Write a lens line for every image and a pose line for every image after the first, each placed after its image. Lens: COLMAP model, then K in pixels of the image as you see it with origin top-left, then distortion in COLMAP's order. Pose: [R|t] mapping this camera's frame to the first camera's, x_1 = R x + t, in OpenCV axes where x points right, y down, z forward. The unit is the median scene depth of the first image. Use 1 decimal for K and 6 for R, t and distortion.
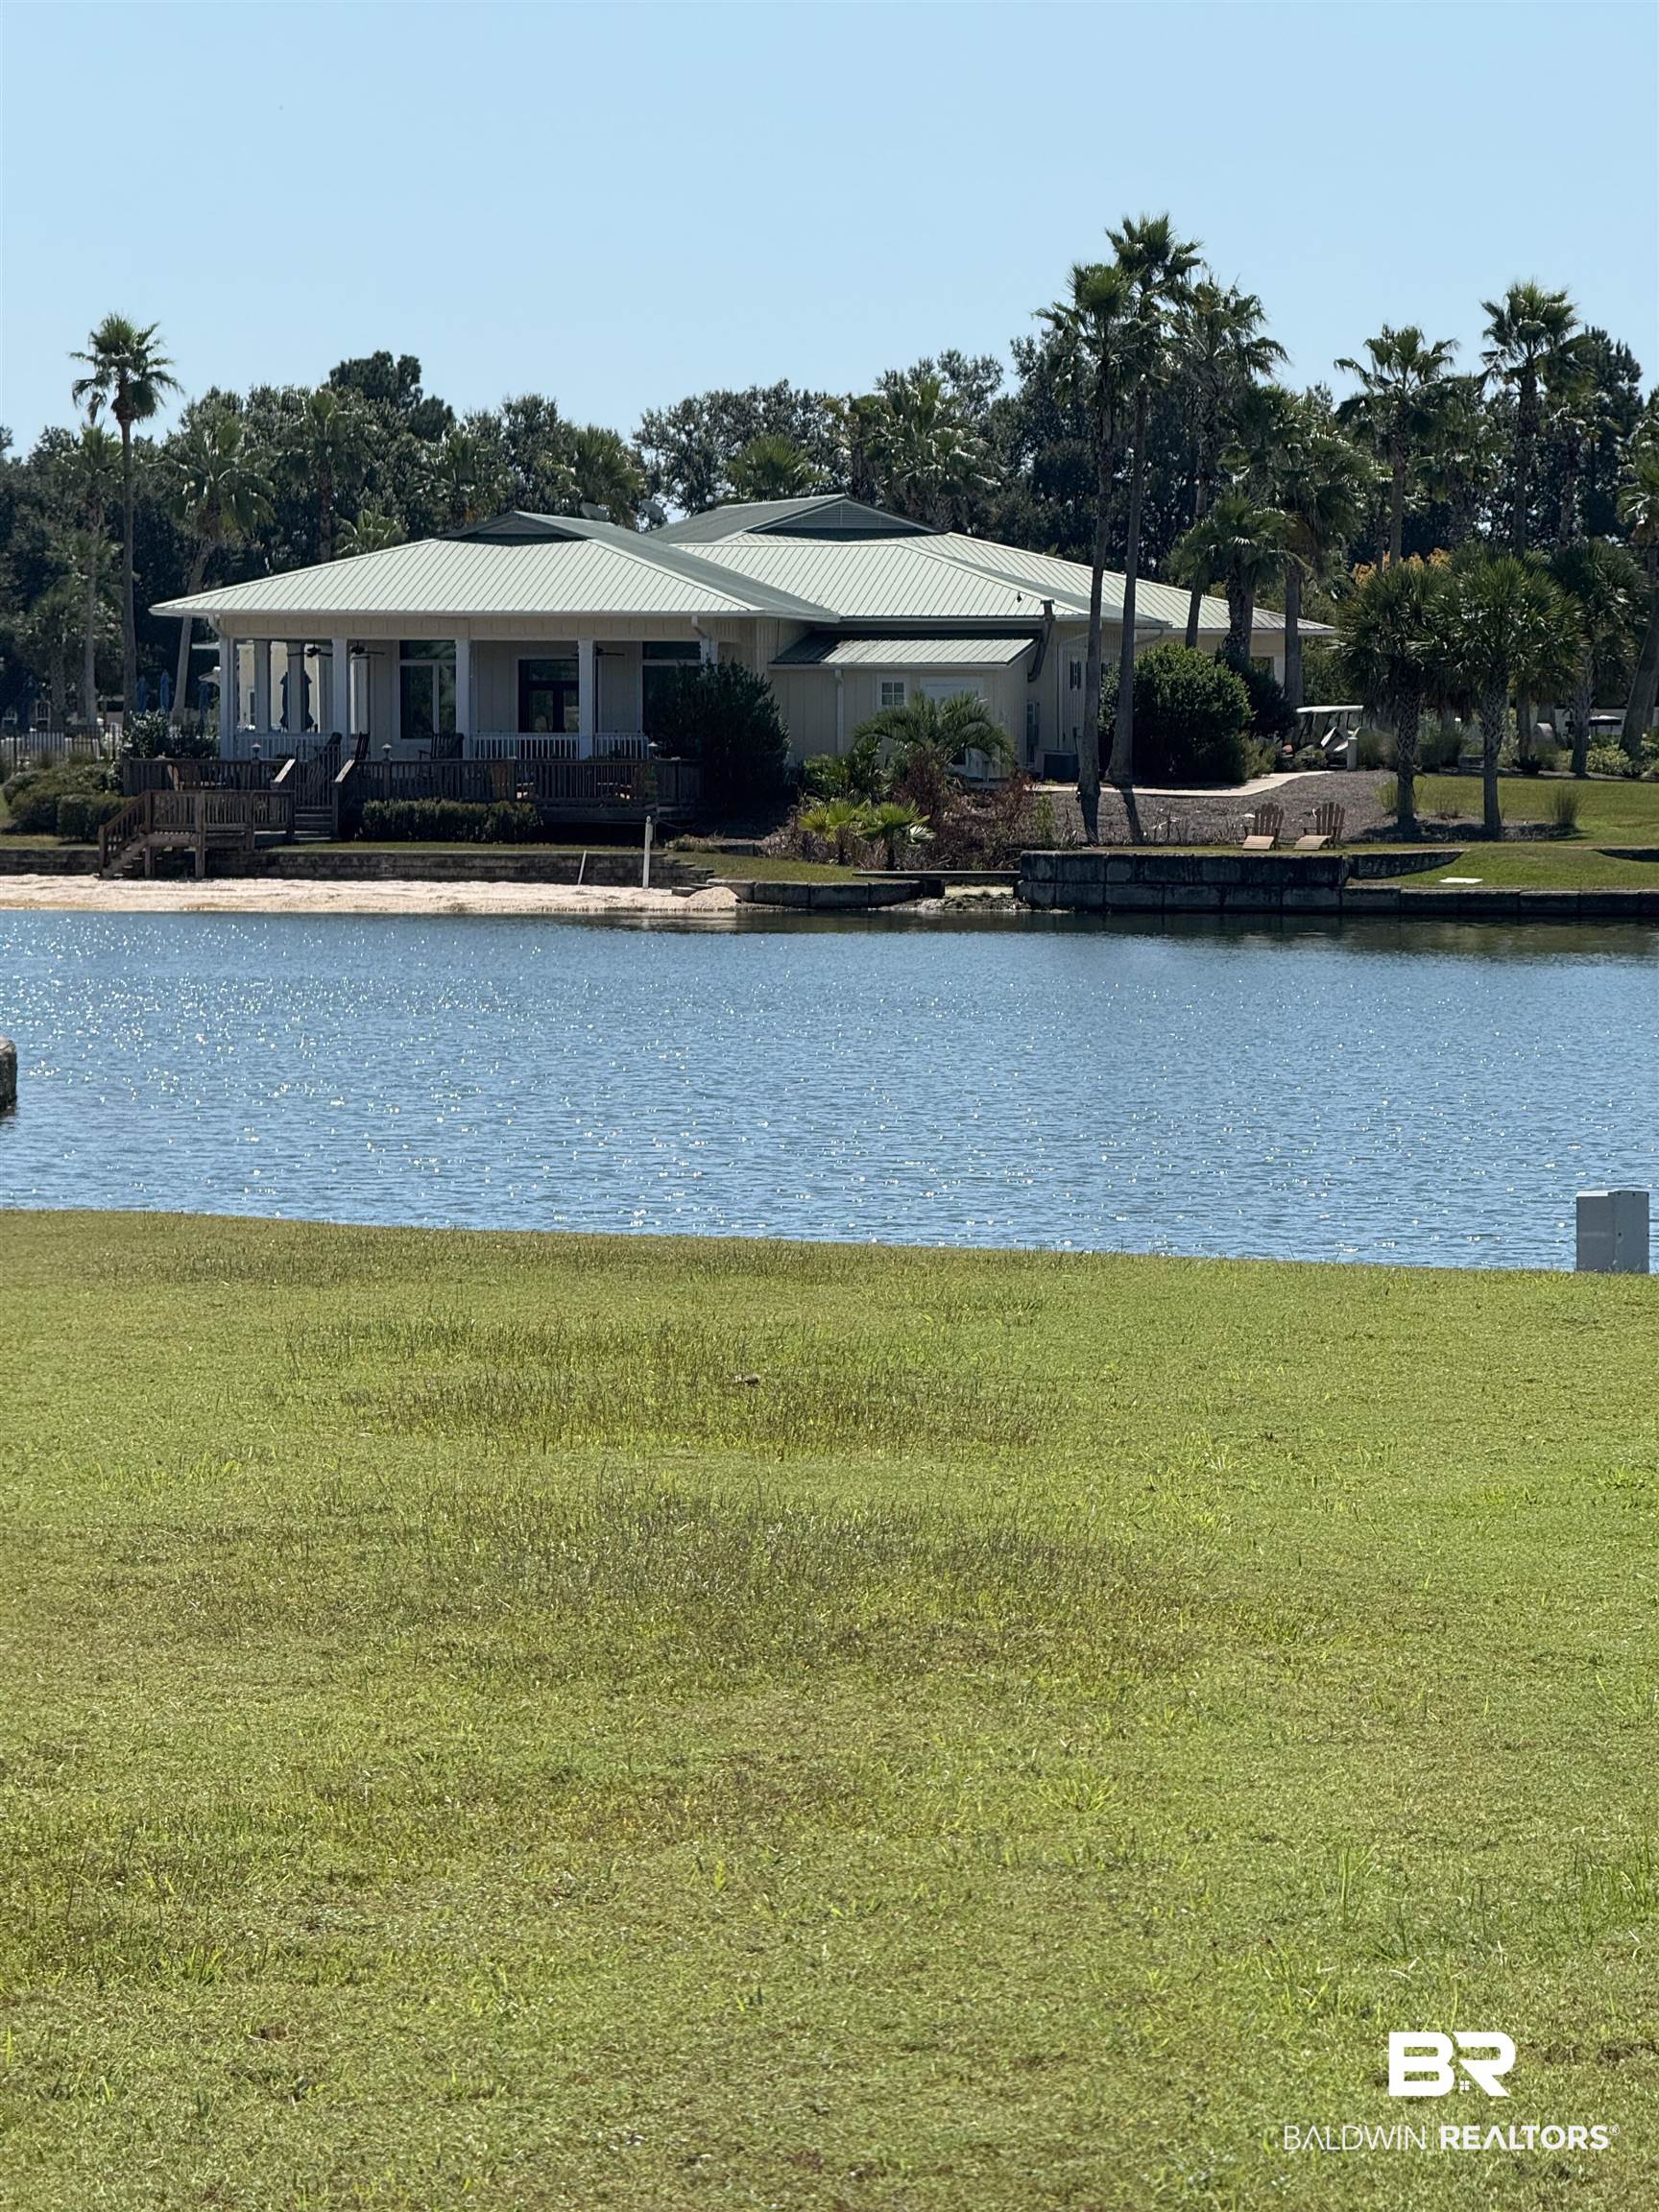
lens RADIAL K [[7768.9, 0, 830.5], [0, 7768.9, 1108.0], [0, 0, 1]] dist [-0.023268, 0.000000]
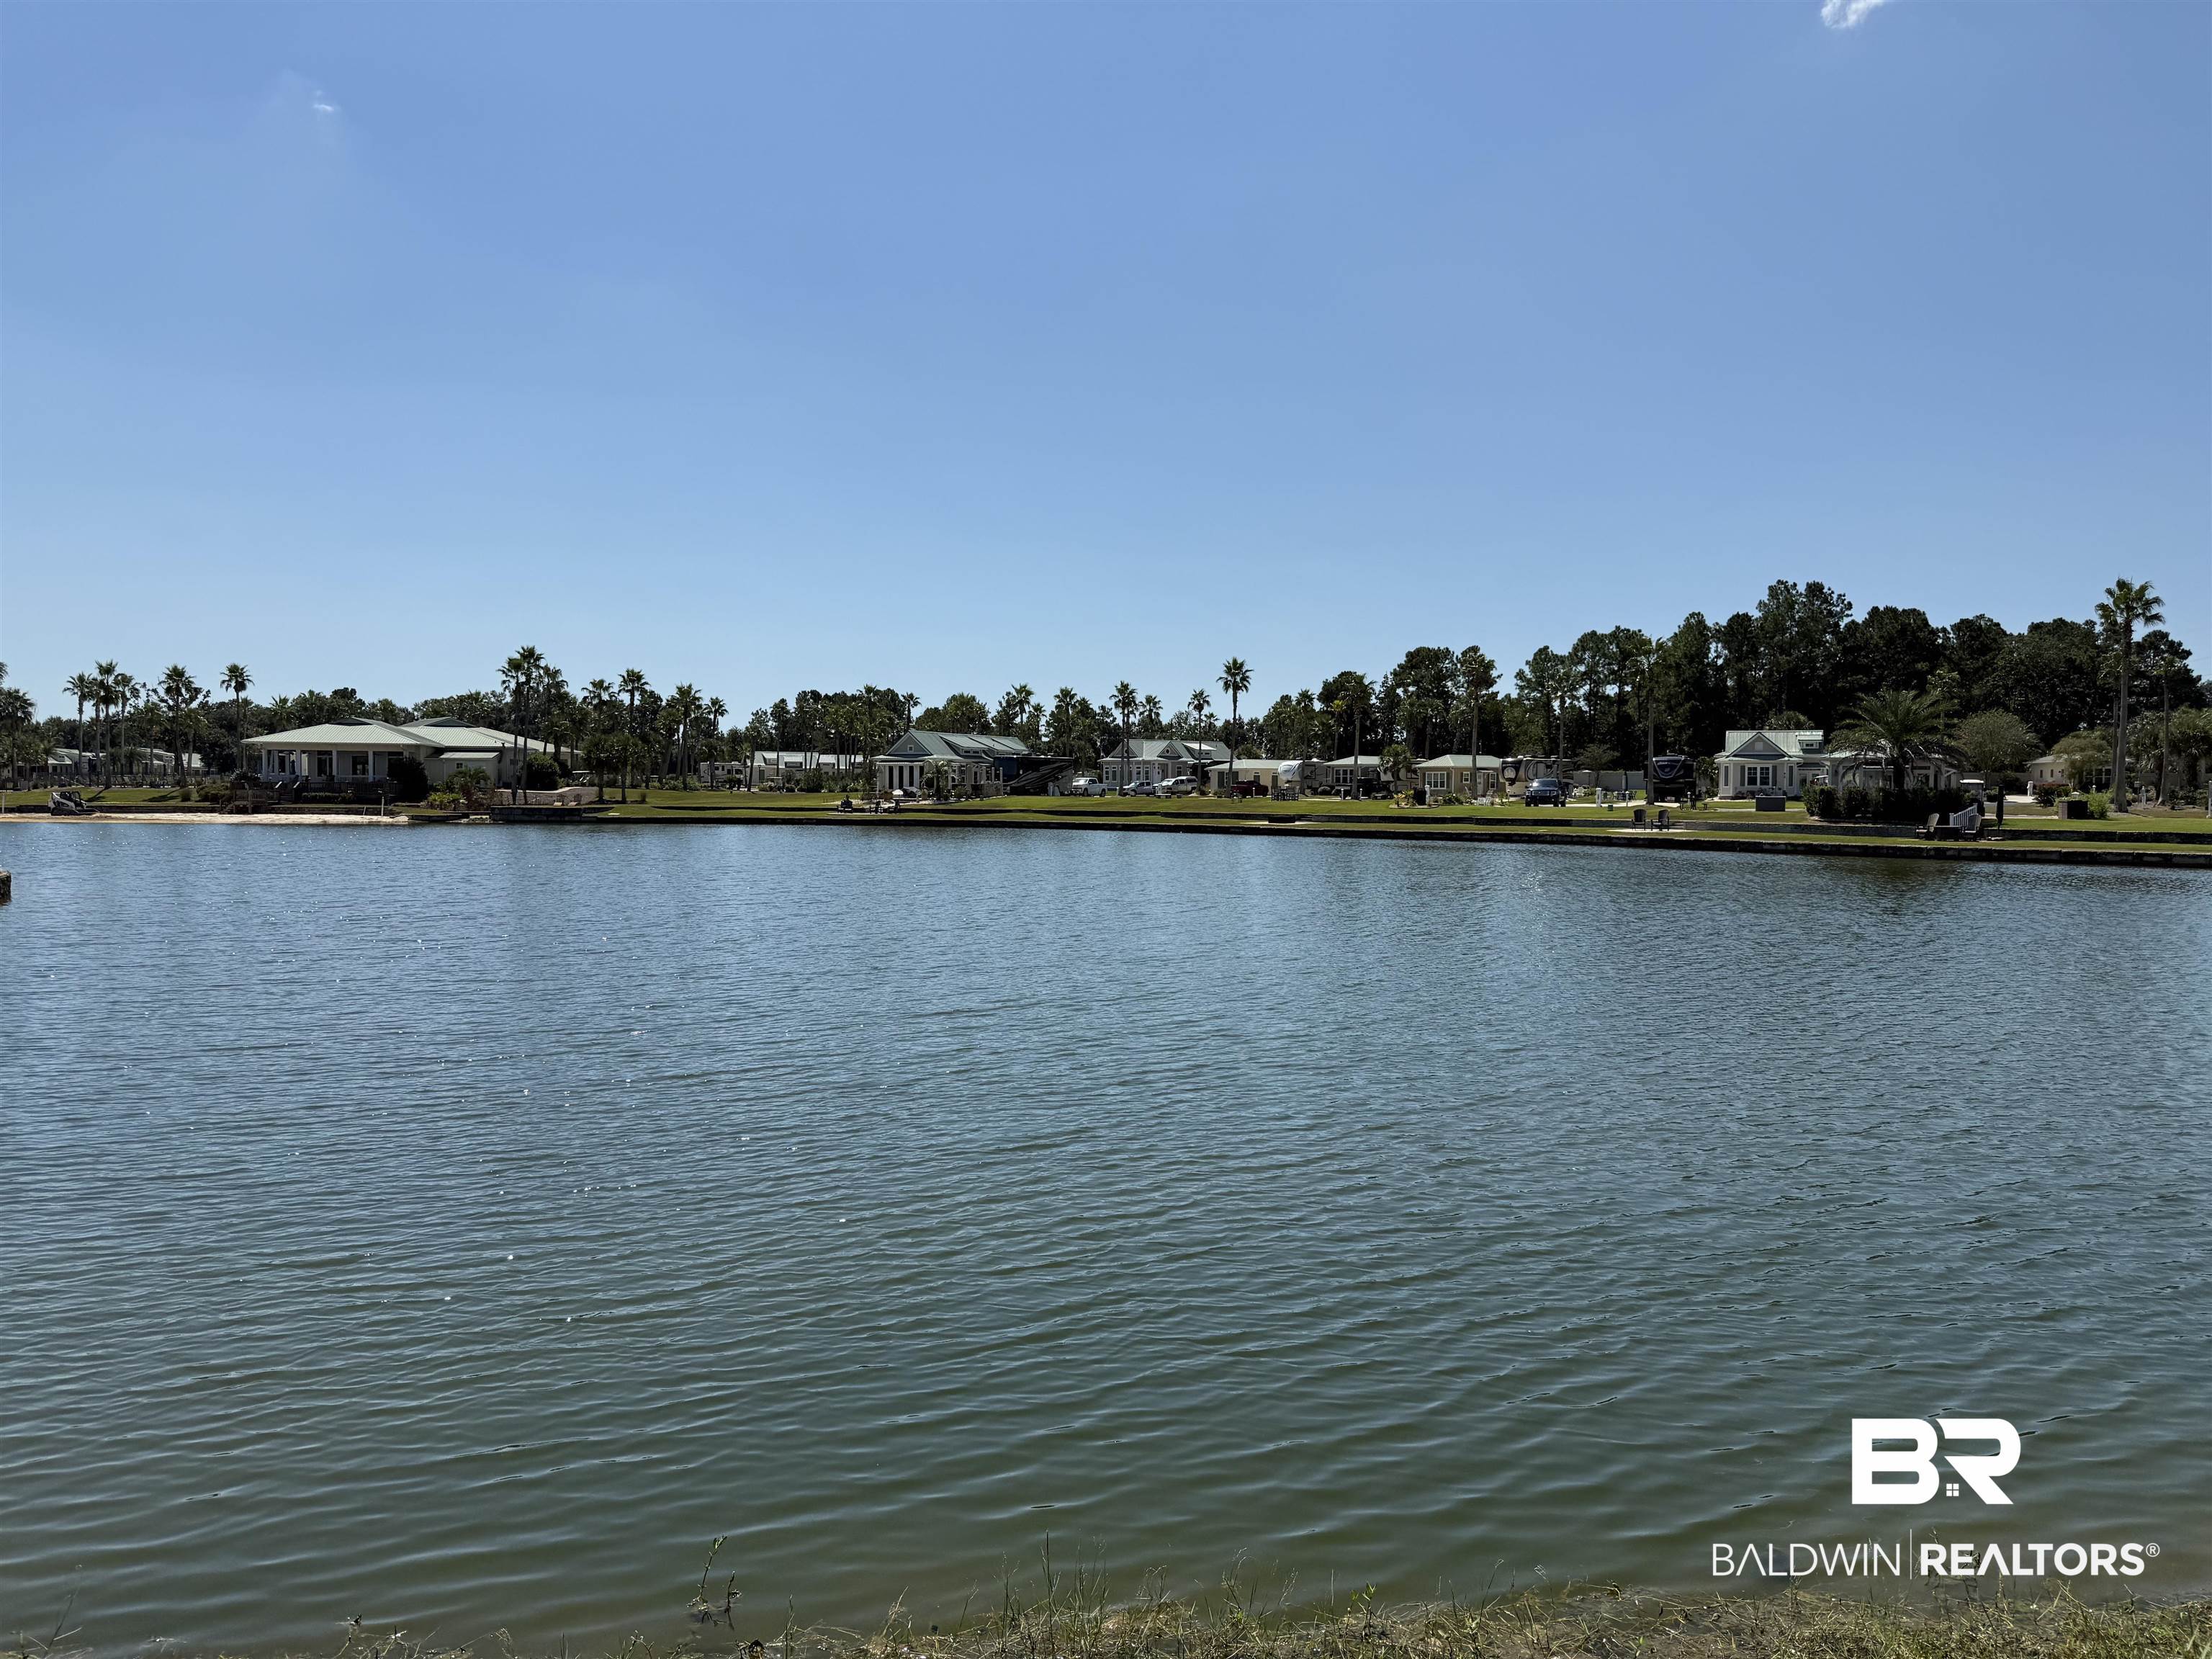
lens RADIAL K [[1519.5, 0, 1122.5], [0, 1519.5, 852.0], [0, 0, 1]] dist [0.029086, -0.028244]
pose [[0.923464, -0.011919, 0.383499, 0.020692], [0.013764, 0.999903, -0.002066, -0.004130], [-0.383438, 0.007186, 0.923539, 0.166659]]
